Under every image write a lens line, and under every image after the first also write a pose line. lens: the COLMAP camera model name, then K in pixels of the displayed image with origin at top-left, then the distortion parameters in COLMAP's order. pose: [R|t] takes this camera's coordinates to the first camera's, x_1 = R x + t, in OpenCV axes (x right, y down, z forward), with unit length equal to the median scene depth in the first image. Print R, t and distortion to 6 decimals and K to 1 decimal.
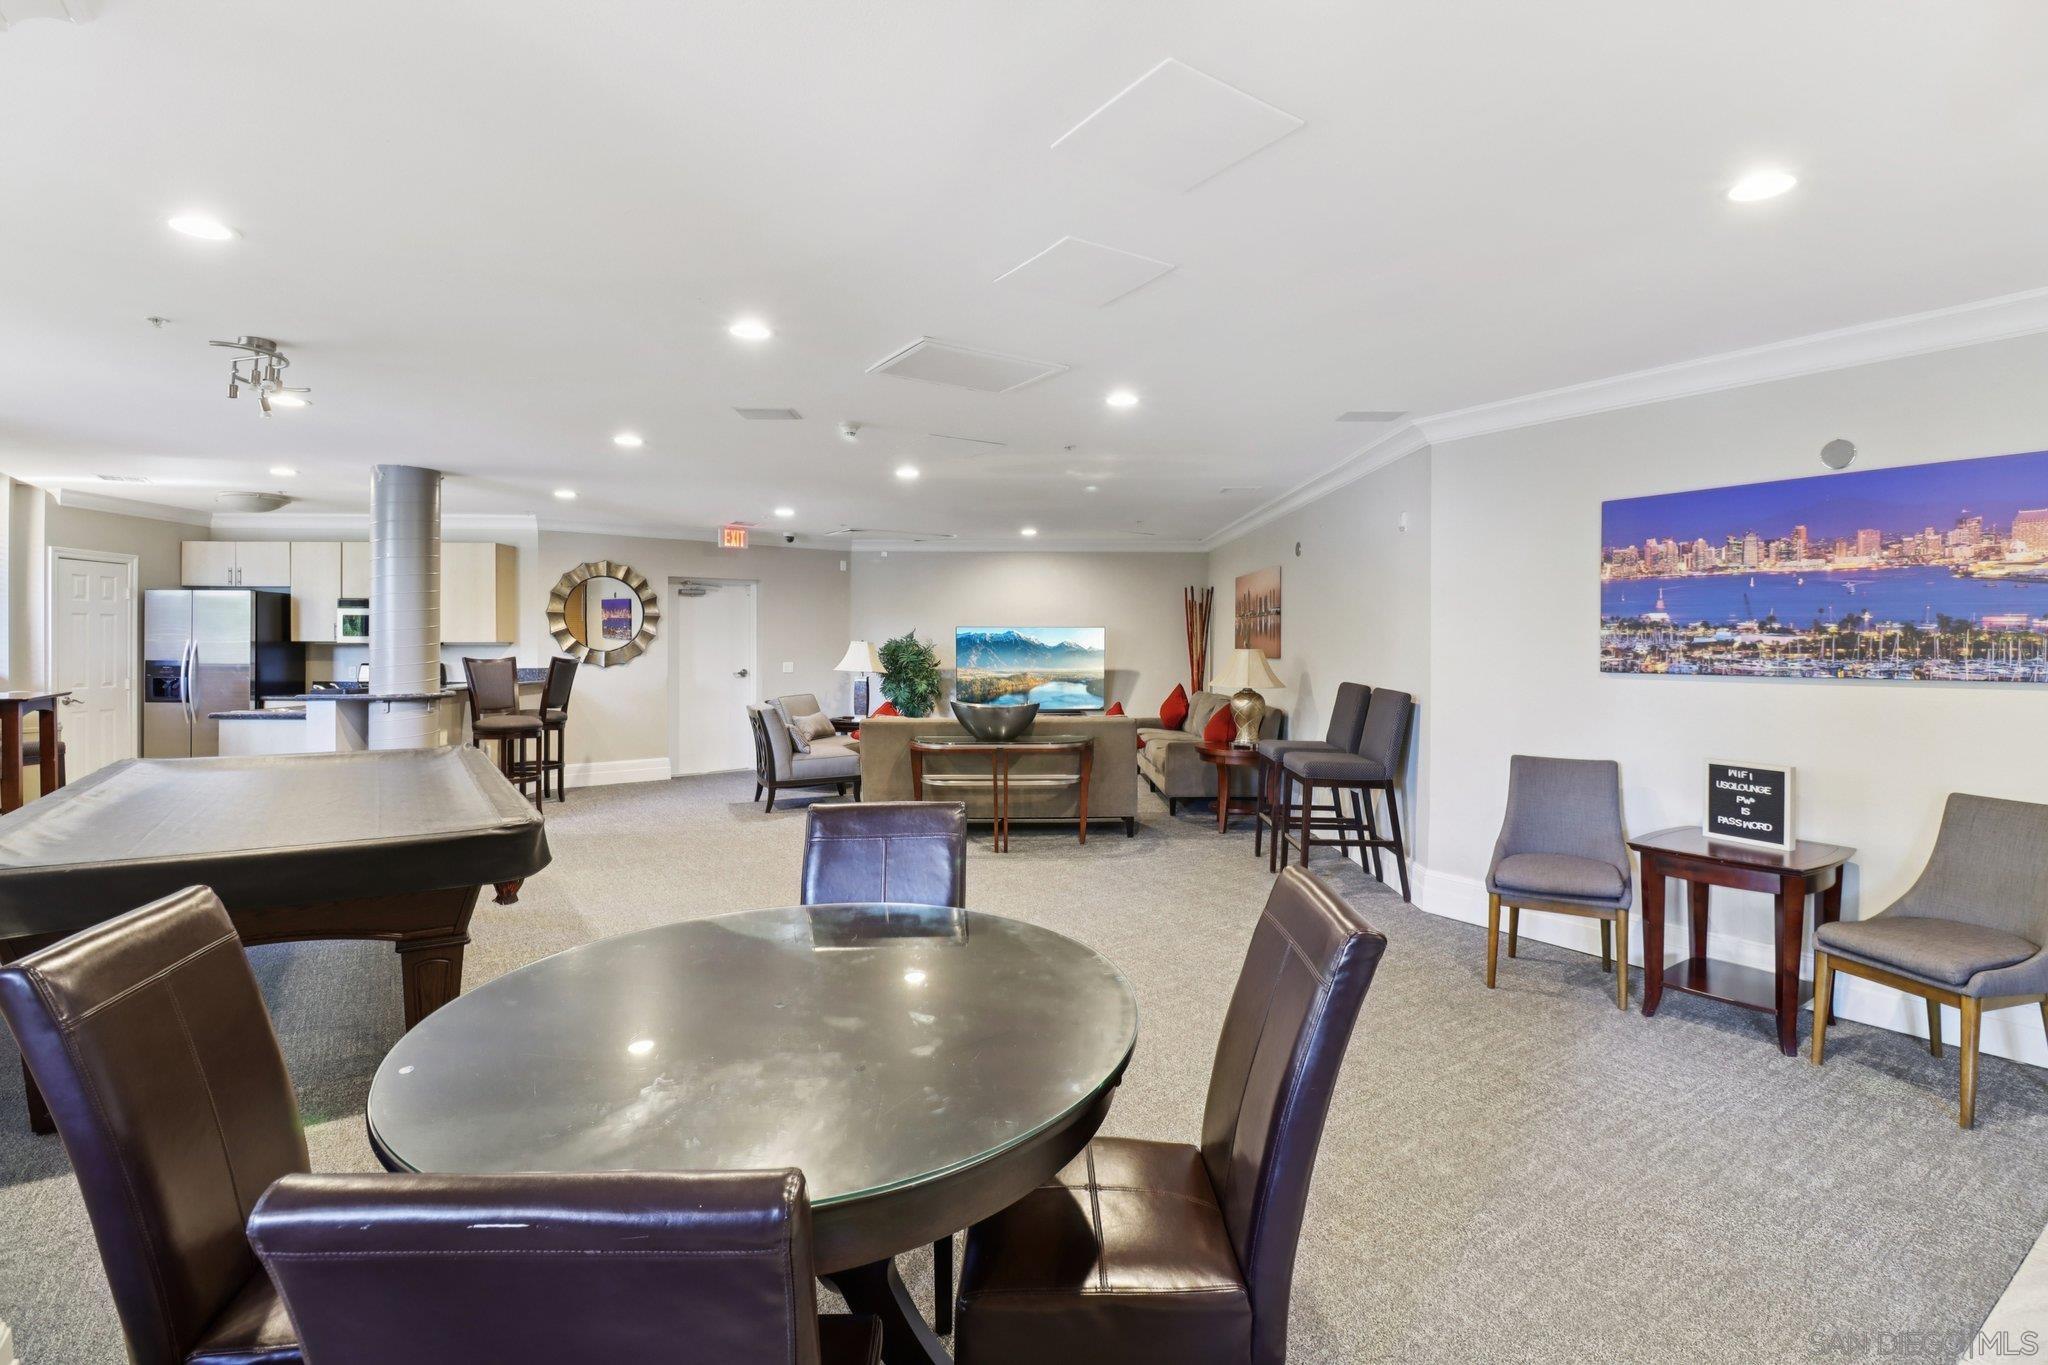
lens RADIAL K [[956.3, 0, 1033.4], [0, 956.3, 638.2], [0, 0, 1]] dist [-0.018854, -0.000875]
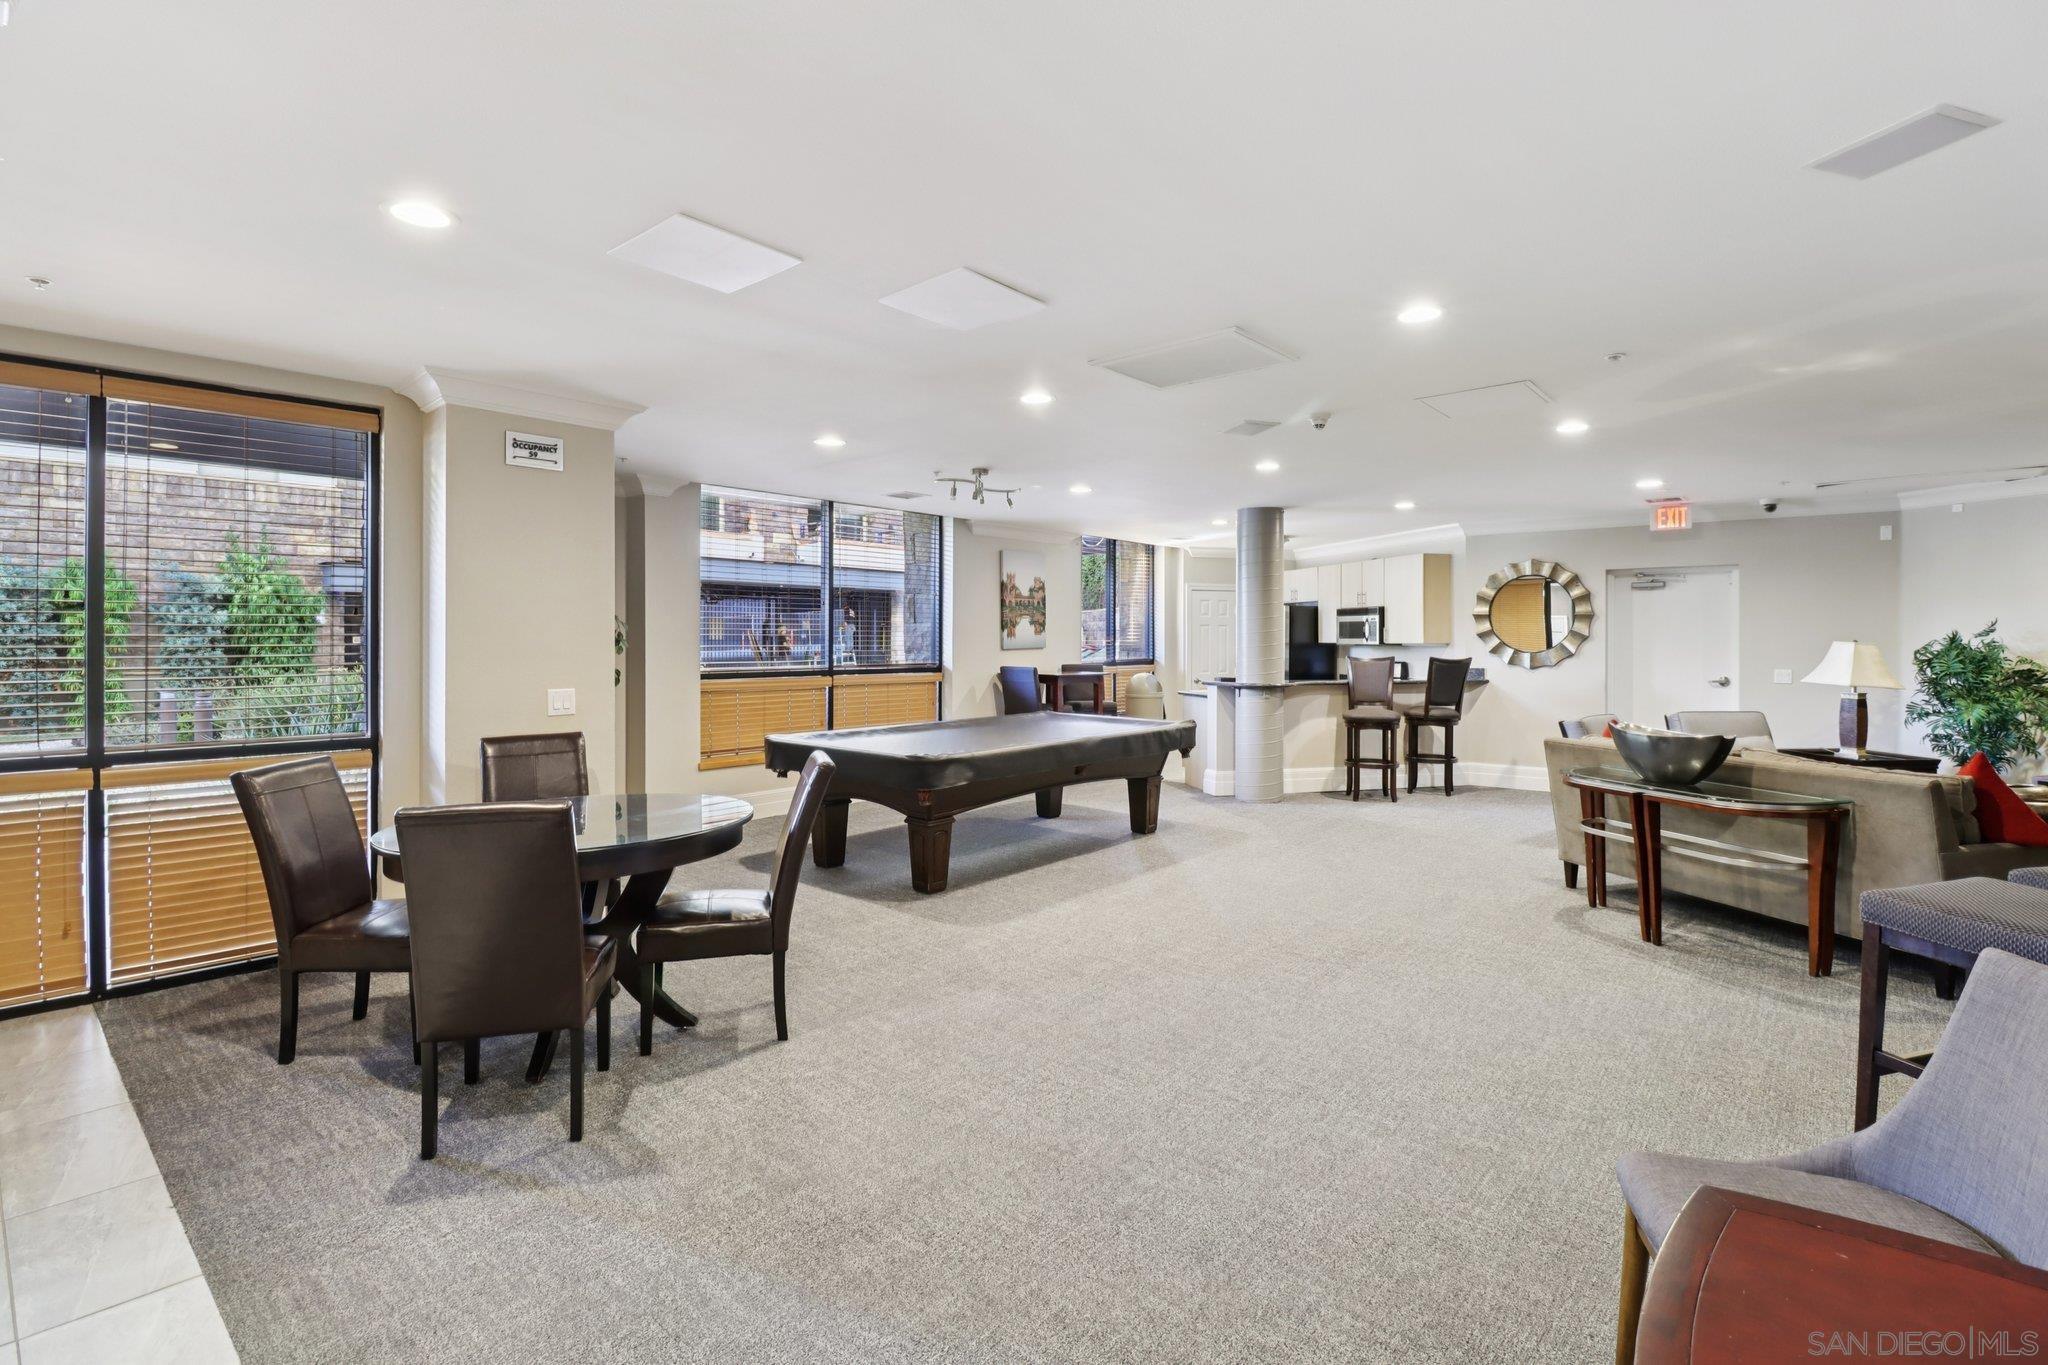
lens RADIAL K [[956.3, 0, 1033.4], [0, 956.3, 638.2], [0, 0, 1]] dist [-0.018854, -0.000875]
pose [[0.249363, -0.006104, -0.968391, 0.392489], [0.004373, 0.999977, -0.005177, 0.001947], [0.968400, -0.002944, 0.249384, 0.290746]]
